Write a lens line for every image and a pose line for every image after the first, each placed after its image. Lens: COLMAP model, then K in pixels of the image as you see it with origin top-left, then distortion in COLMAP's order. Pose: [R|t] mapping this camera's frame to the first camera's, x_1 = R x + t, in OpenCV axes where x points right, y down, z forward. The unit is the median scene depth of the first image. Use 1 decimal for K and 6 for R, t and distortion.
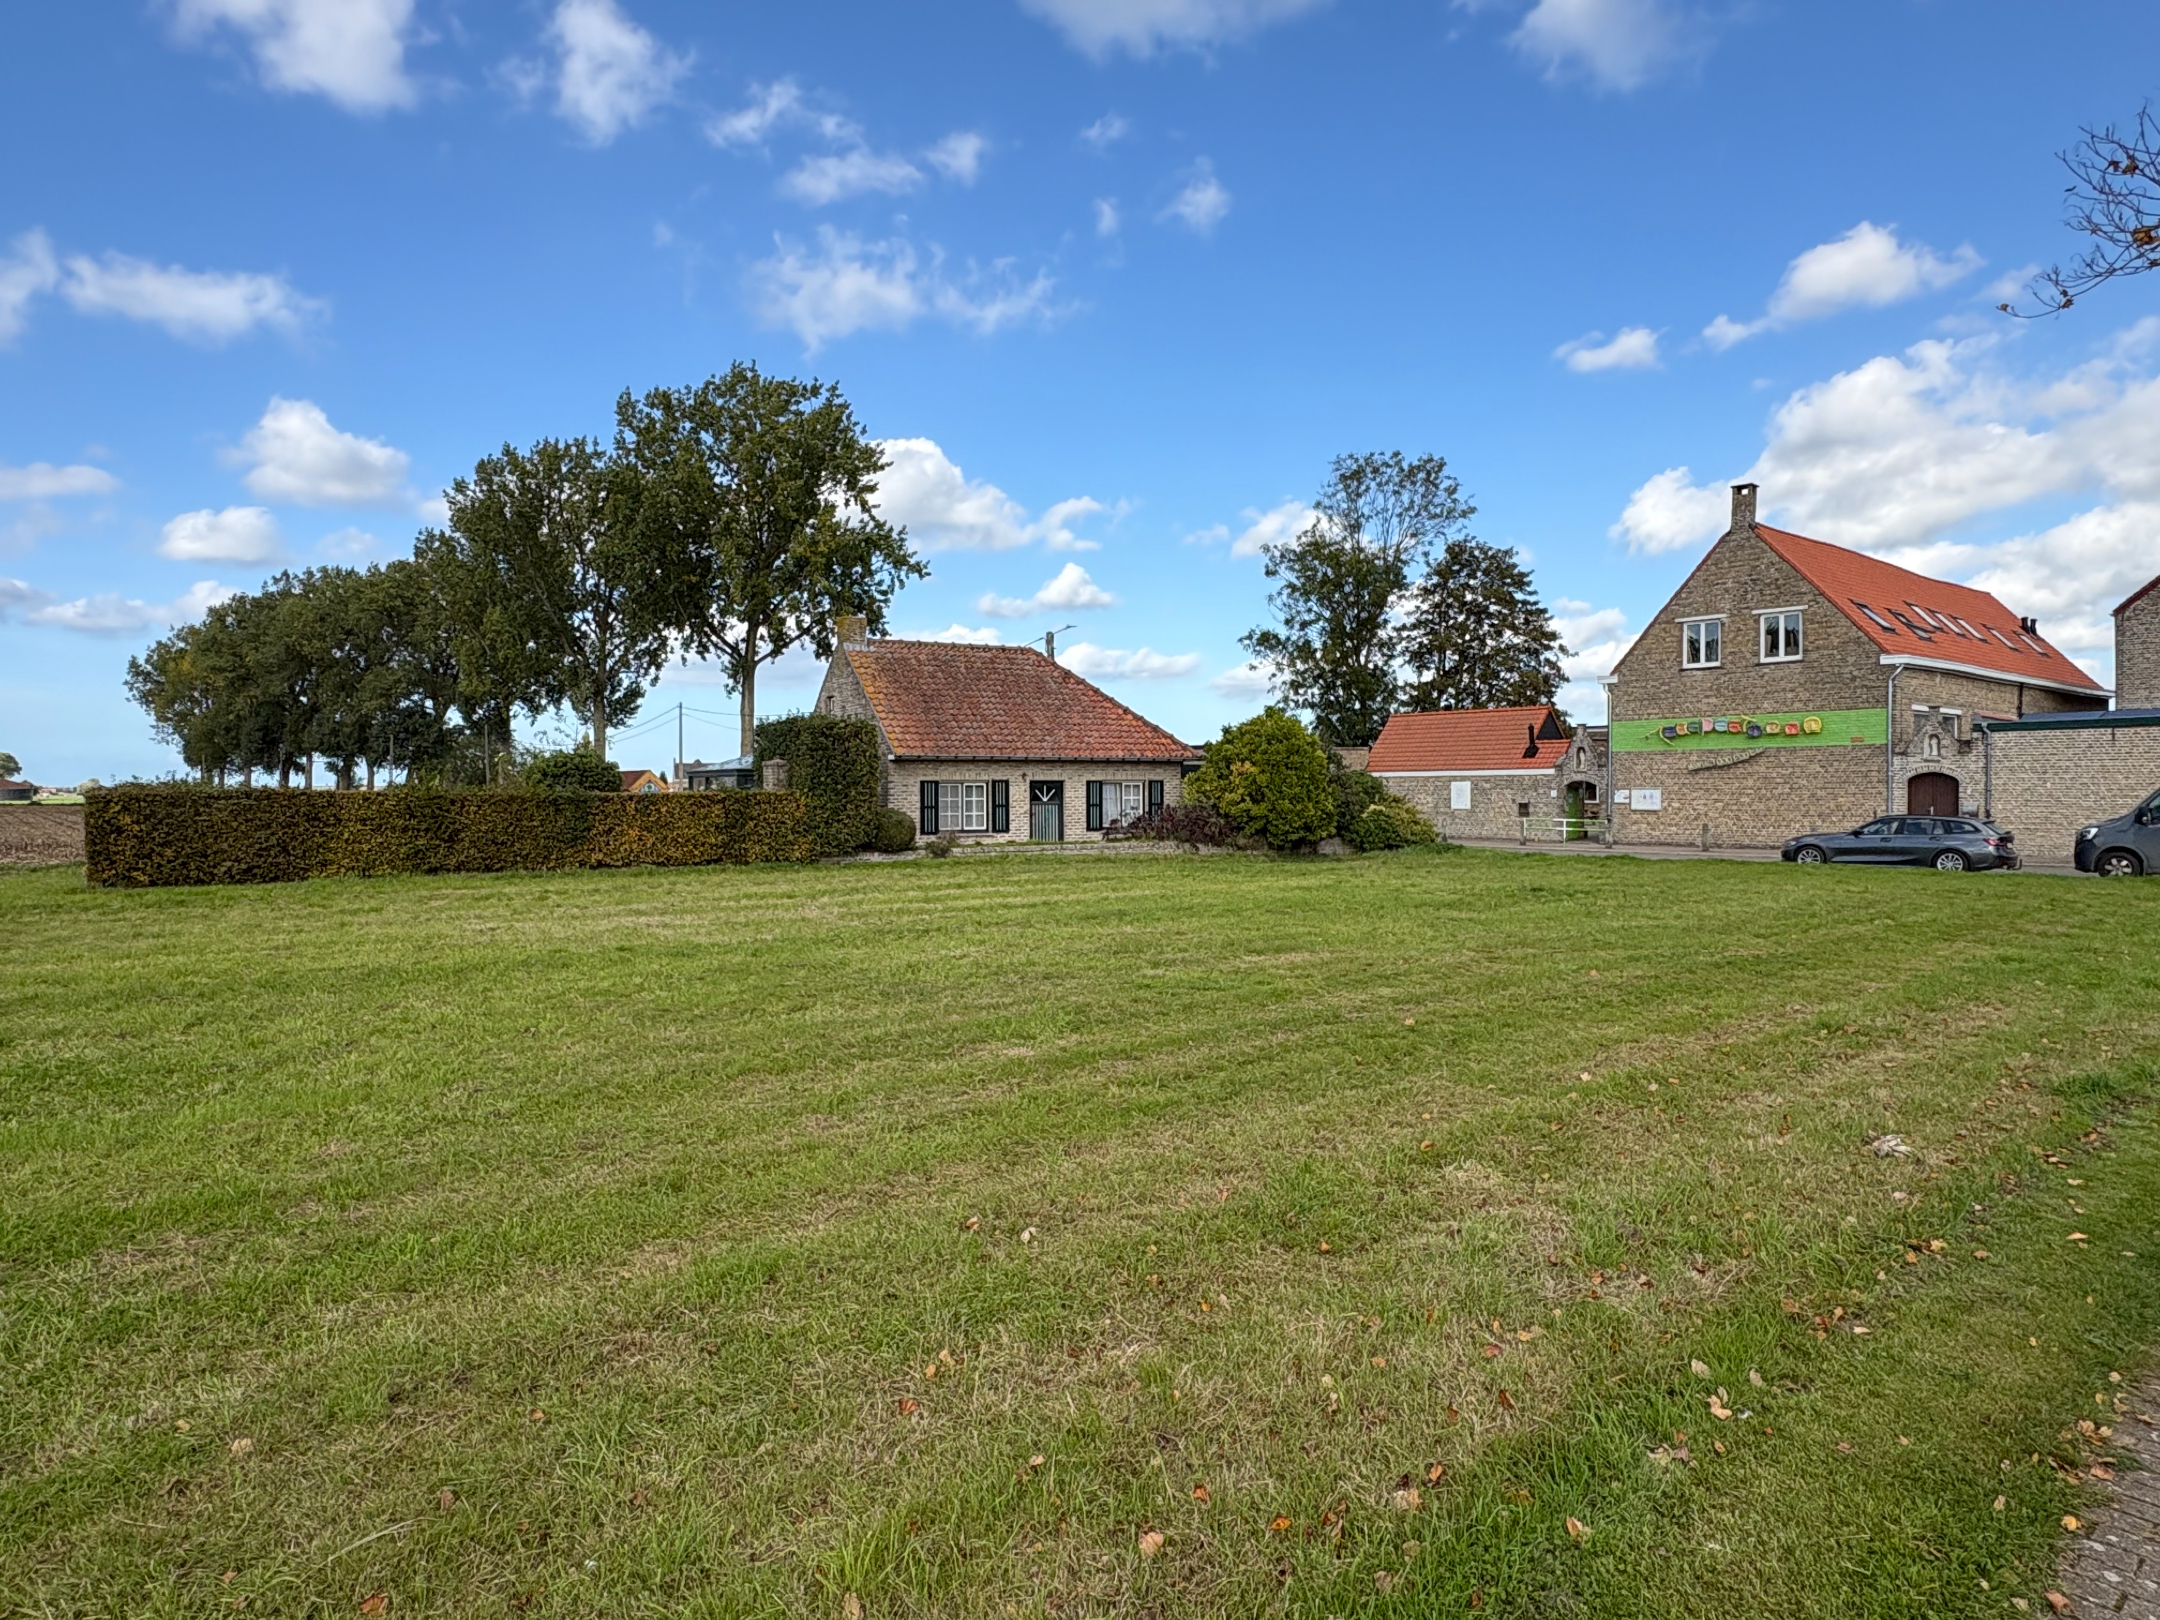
lens RADIAL K [[1267.8, 0, 1075.8], [0, 1267.8, 812.7], [0, 0, 1]] dist [0.001000, -0.000370]
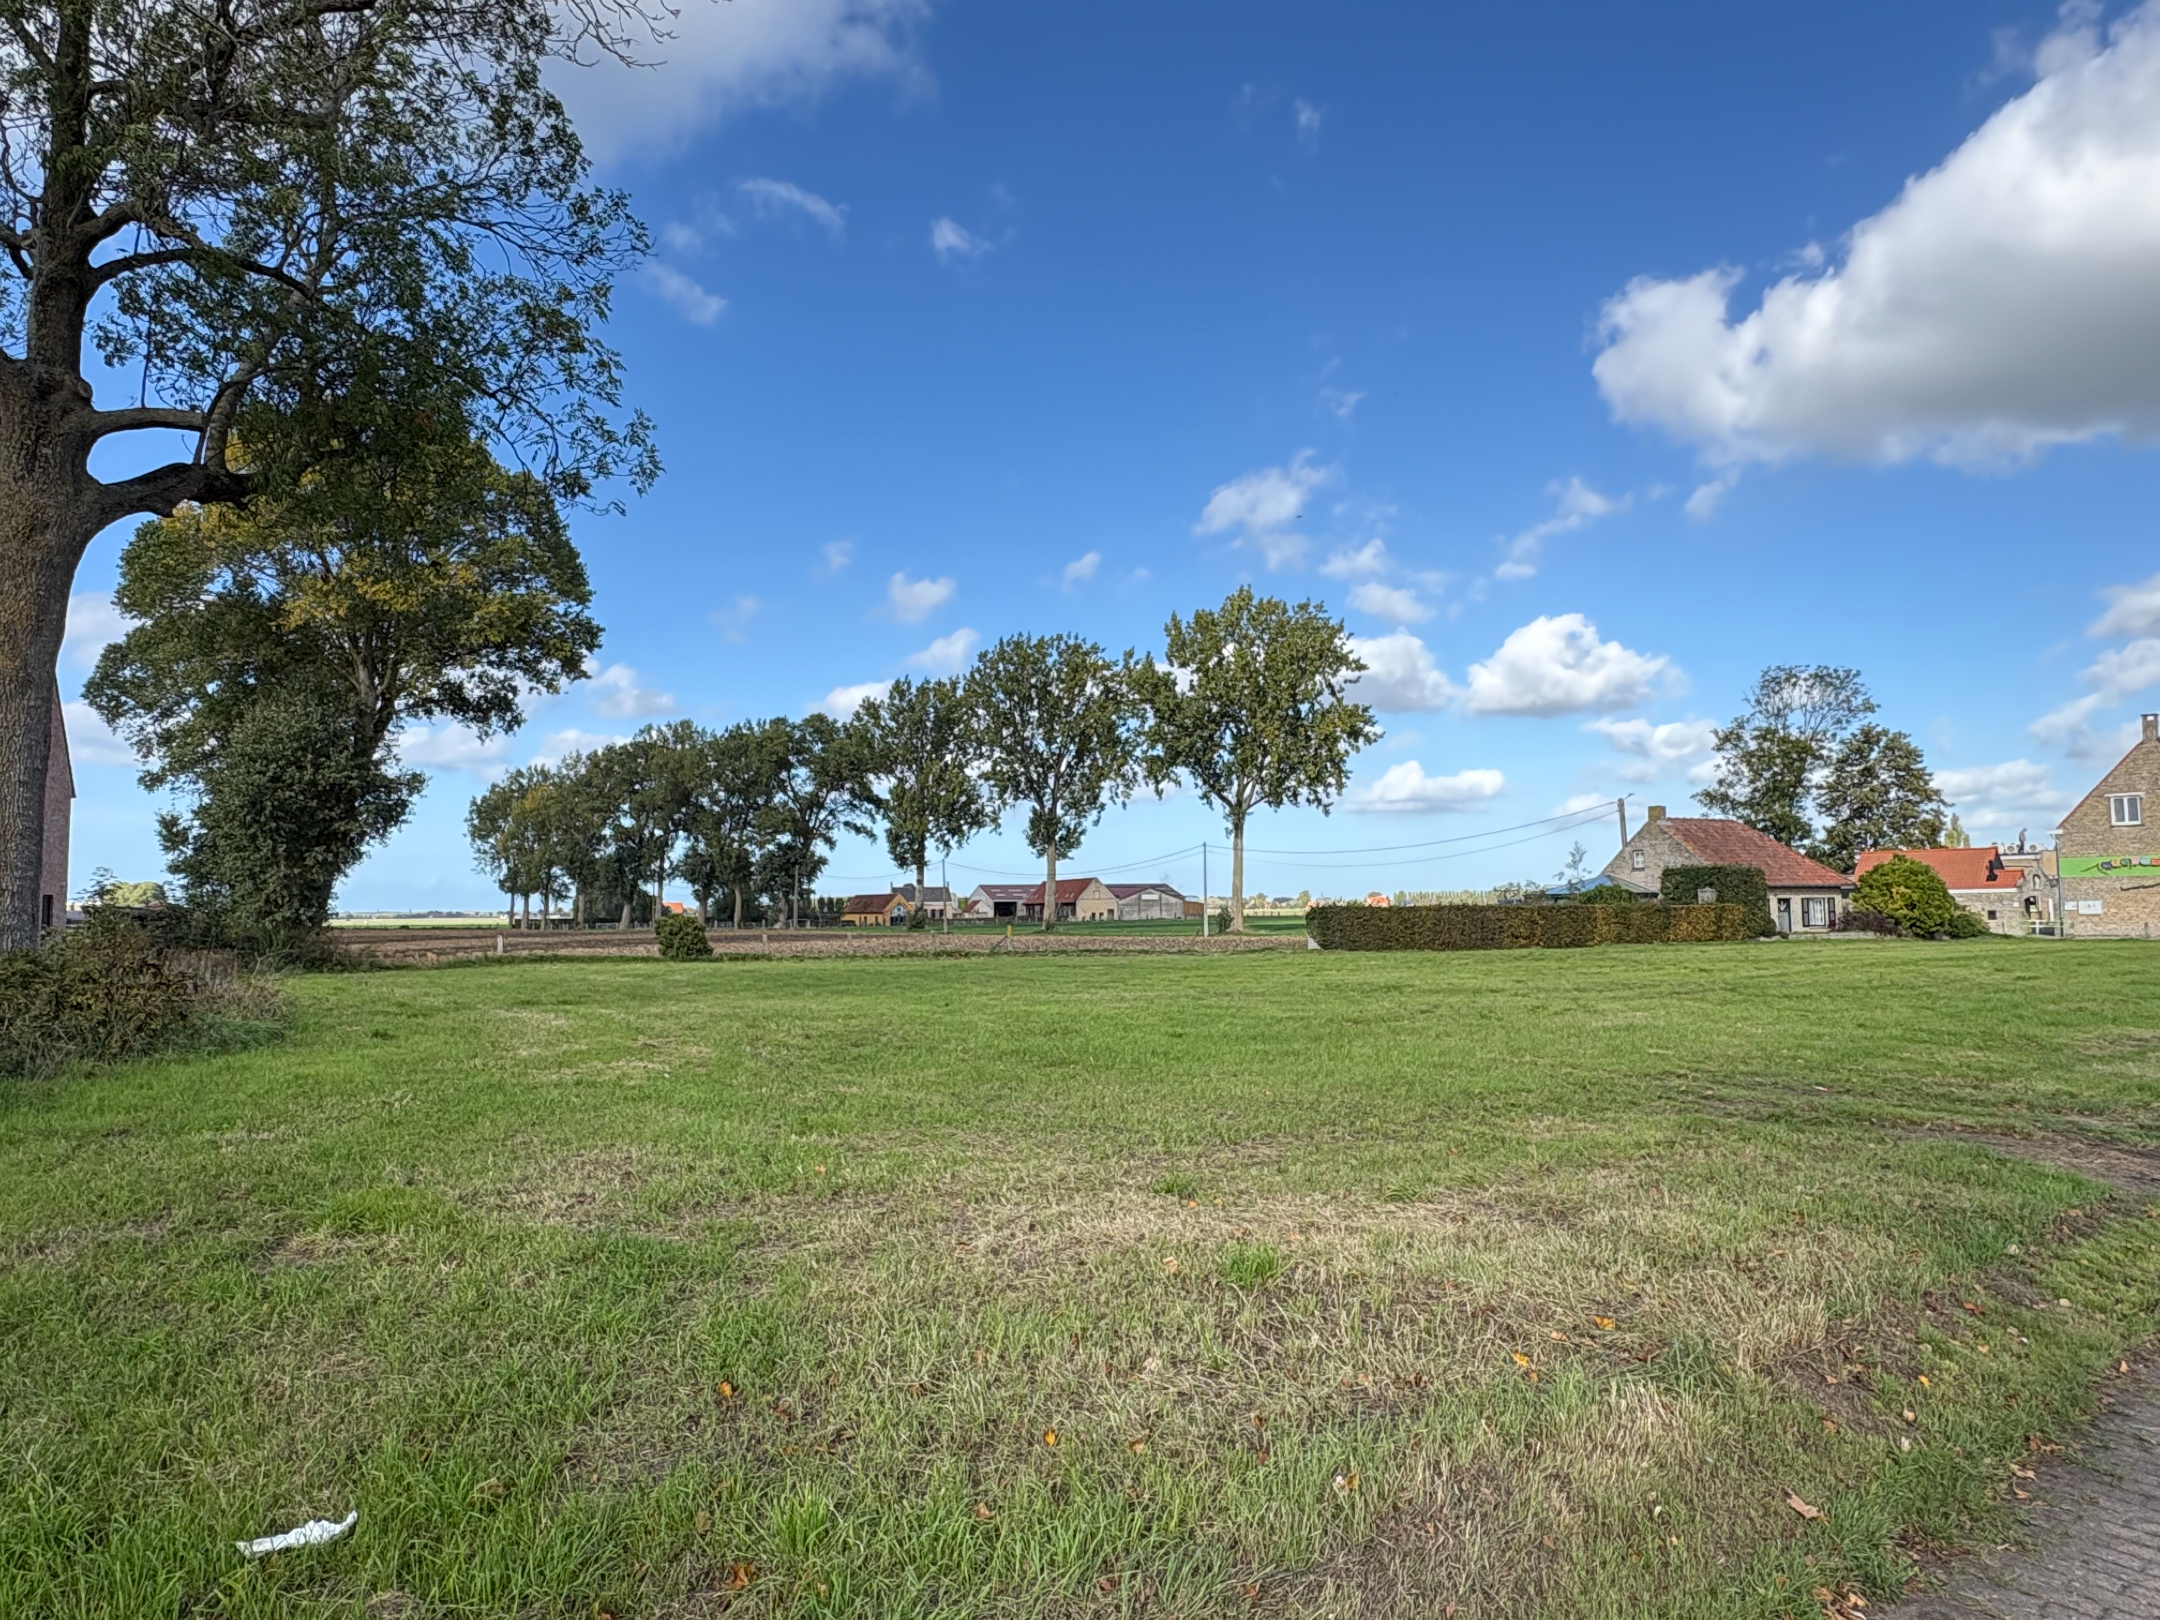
lens RADIAL K [[1318.4, 0, 1080.0], [0, 1318.4, 810.0], [0, 0, 1]] dist [0.006330, 0.000785]
pose [[0.999545, -0.010270, -0.028350, -0.823784], [0.007535, 0.995453, -0.094958, 0.017298], [0.029197, 0.094701, 0.995078, -0.749151]]
